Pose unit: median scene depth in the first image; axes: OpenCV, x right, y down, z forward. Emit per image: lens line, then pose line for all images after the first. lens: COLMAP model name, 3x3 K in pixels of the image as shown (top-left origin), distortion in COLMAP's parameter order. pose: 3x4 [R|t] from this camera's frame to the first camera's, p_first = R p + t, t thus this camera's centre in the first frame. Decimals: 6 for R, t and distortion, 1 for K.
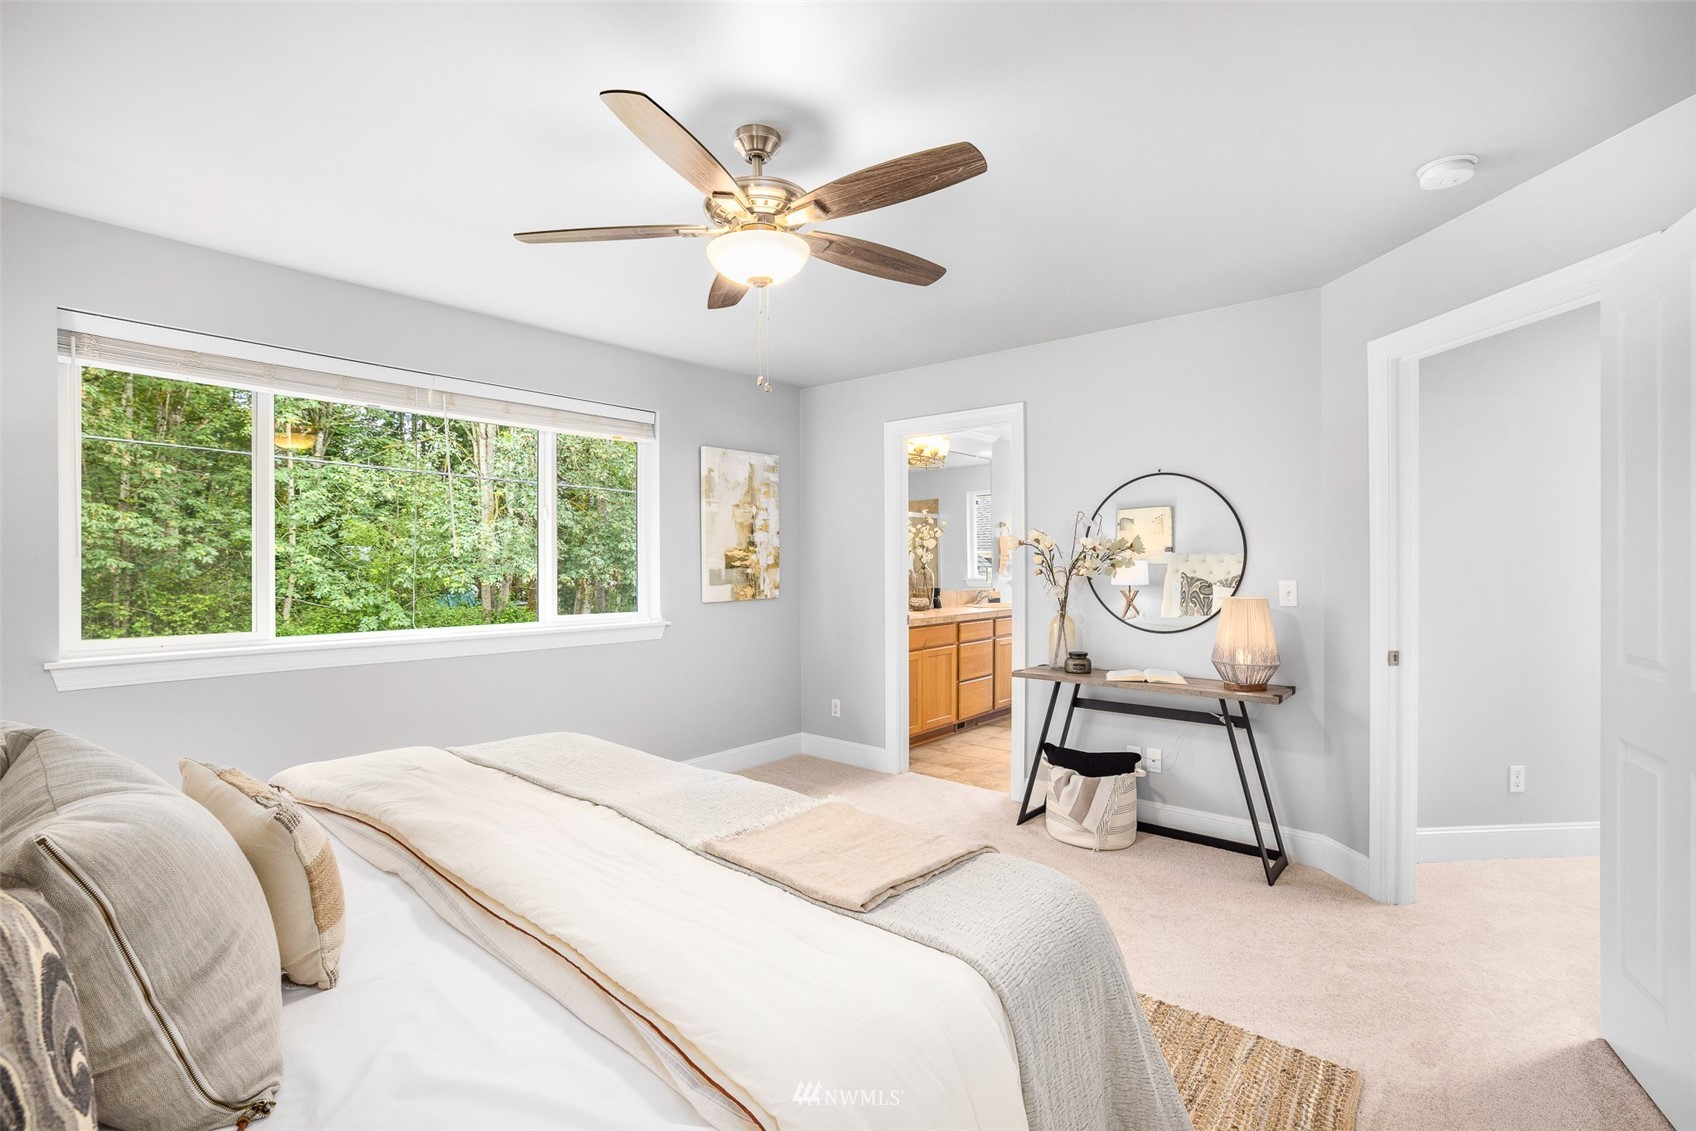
lens RADIAL K [[771.4, 0, 848.0], [0, 771.4, 565.5], [0, 0, 1]] dist [-0.001213, -0.000201]
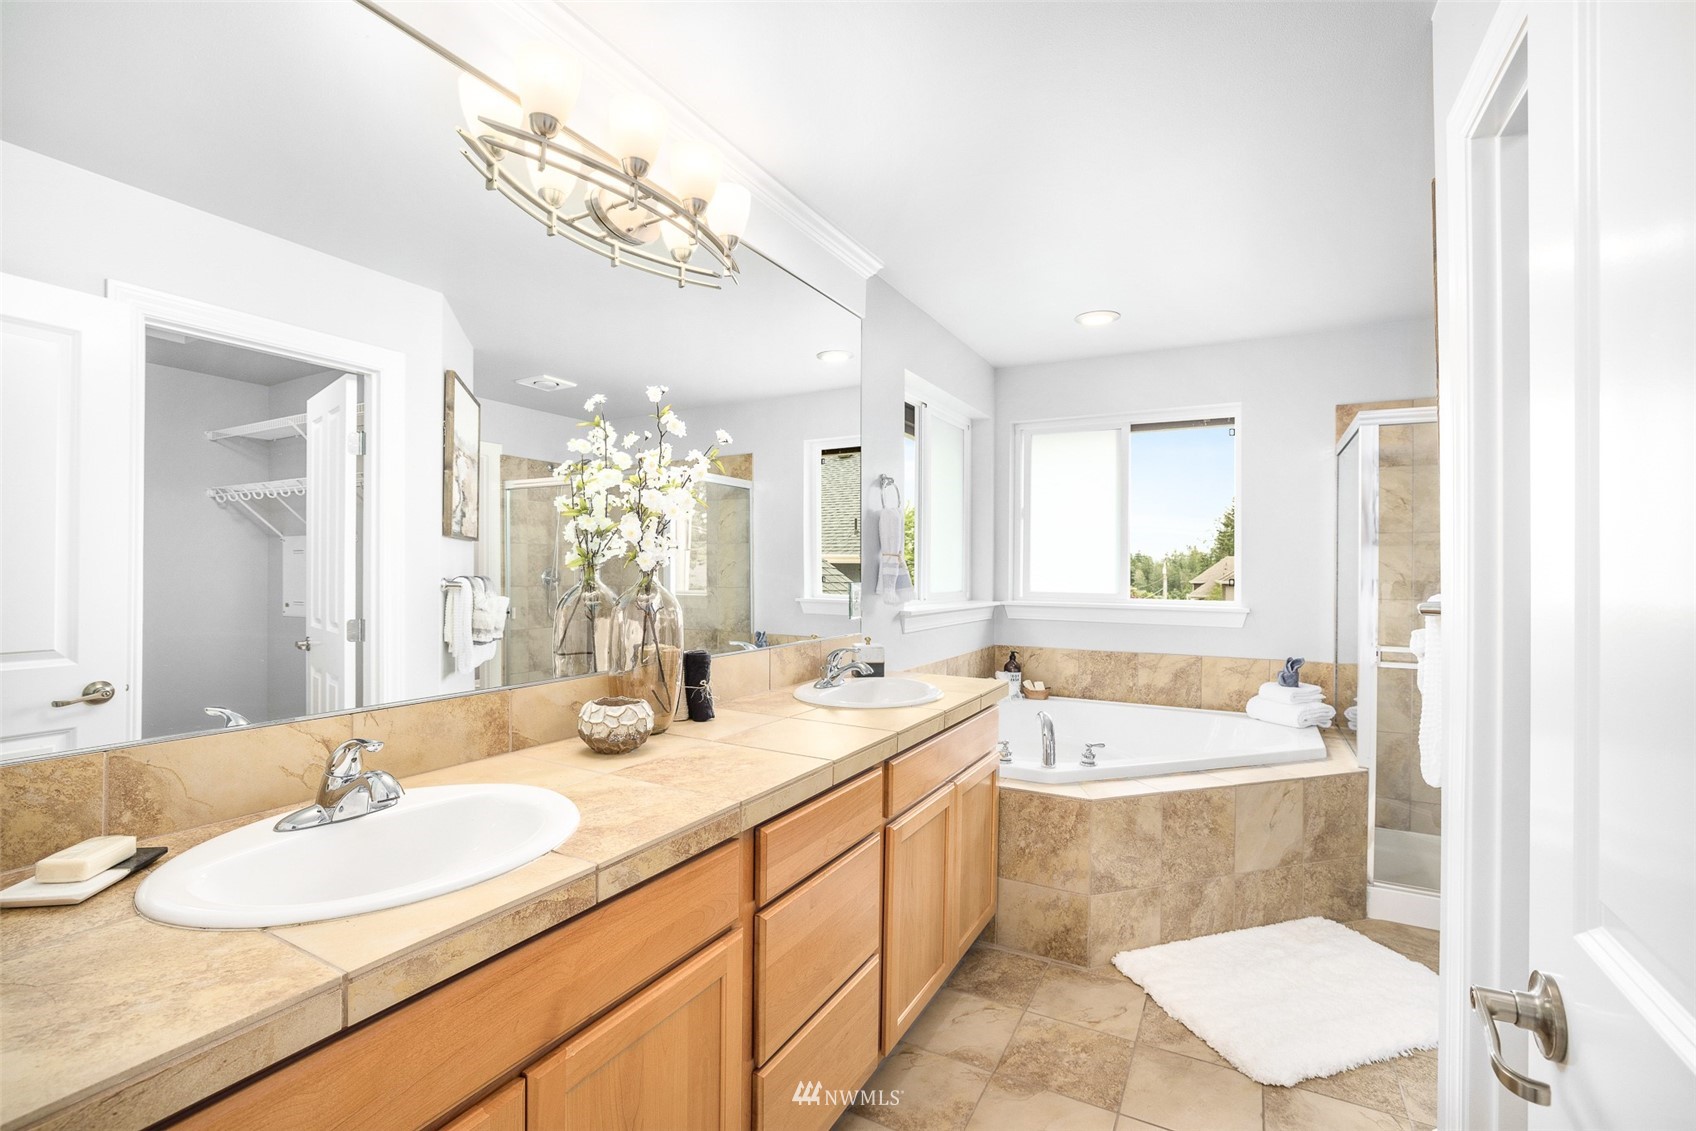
lens RADIAL K [[768.1, 0, 848.0], [0, 768.1, 565.5], [0, 0, 1]] dist [-0.041384, 0.000308]
pose [[0.978829, 0.013754, 0.204217, 0.110522], [-0.012061, 0.999882, -0.009530, -0.003387], [-0.204324, 0.006865, 0.978879, 0.693275]]
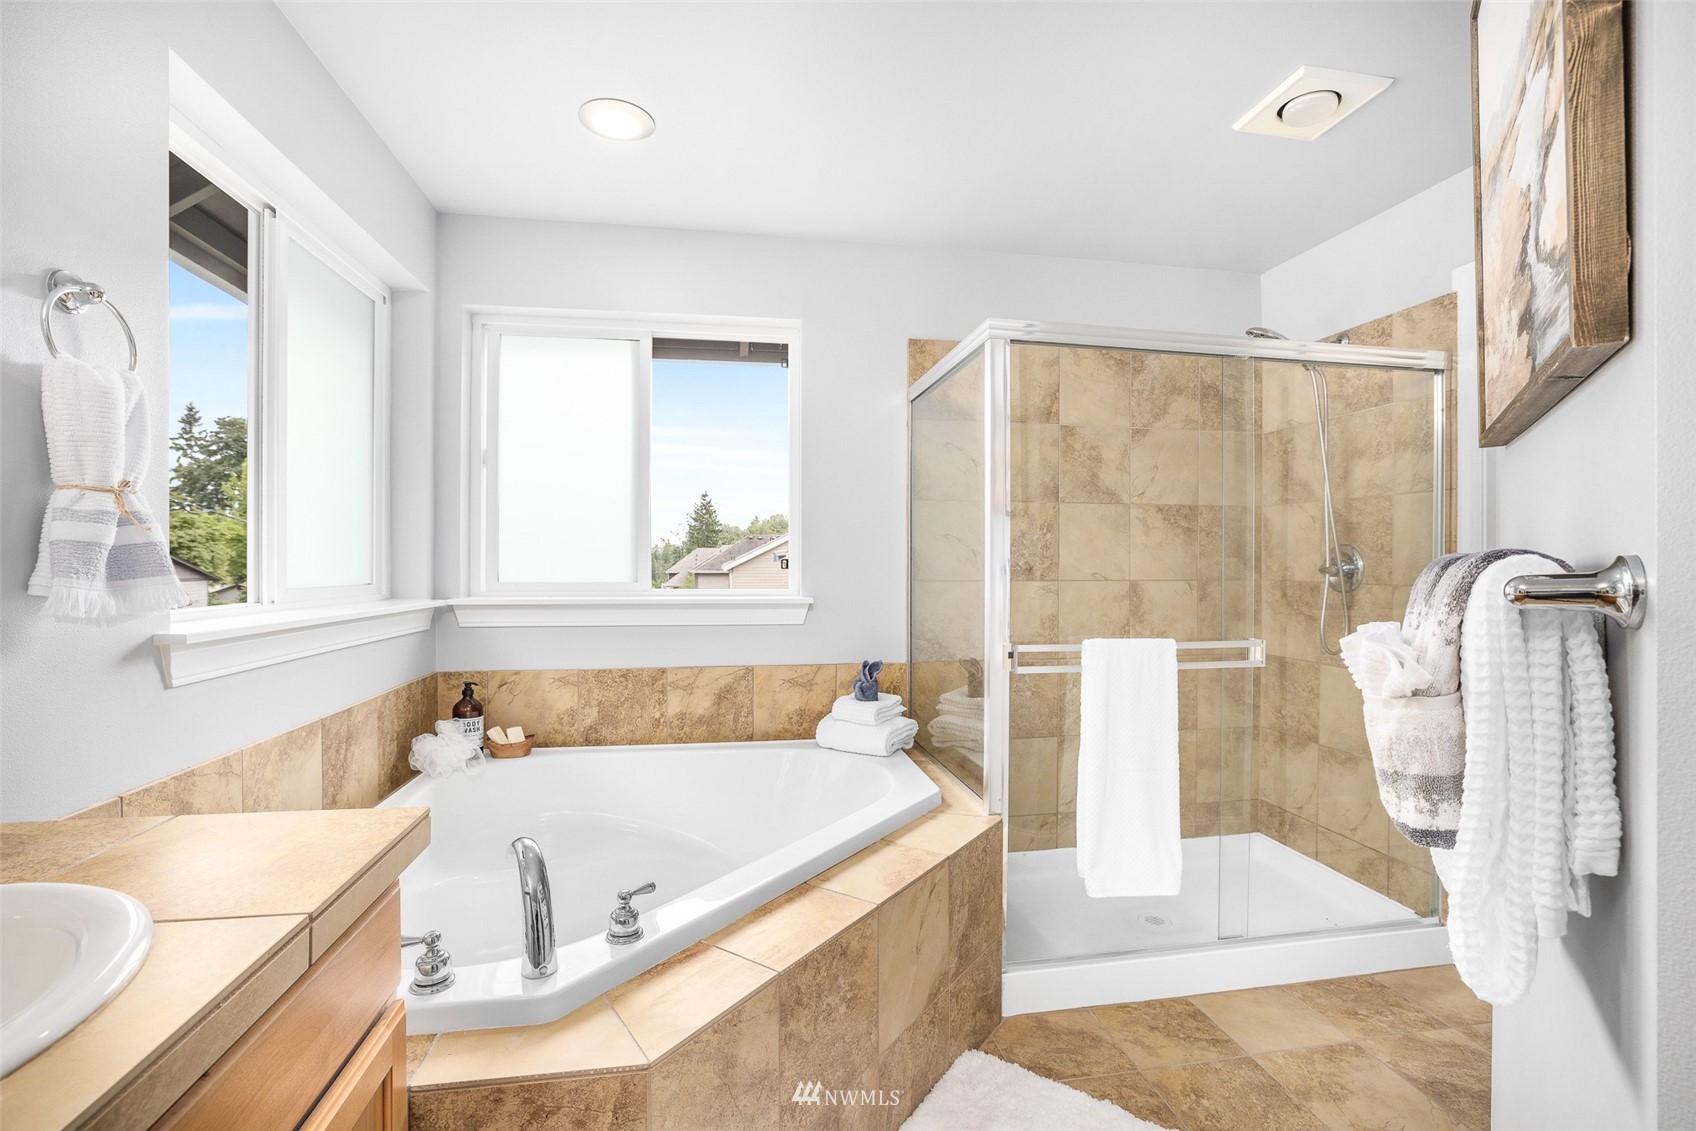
lens RADIAL K [[768.1, 0, 848.0], [0, 768.1, 565.5], [0, 0, 1]] dist [-0.041384, 0.000308]
pose [[0.651422, 0.001906, 0.758713, 0.214836], [-0.000315, 0.999997, -0.002241, 0.003005], [-0.758716, 0.001220, 0.651421, 0.905164]]
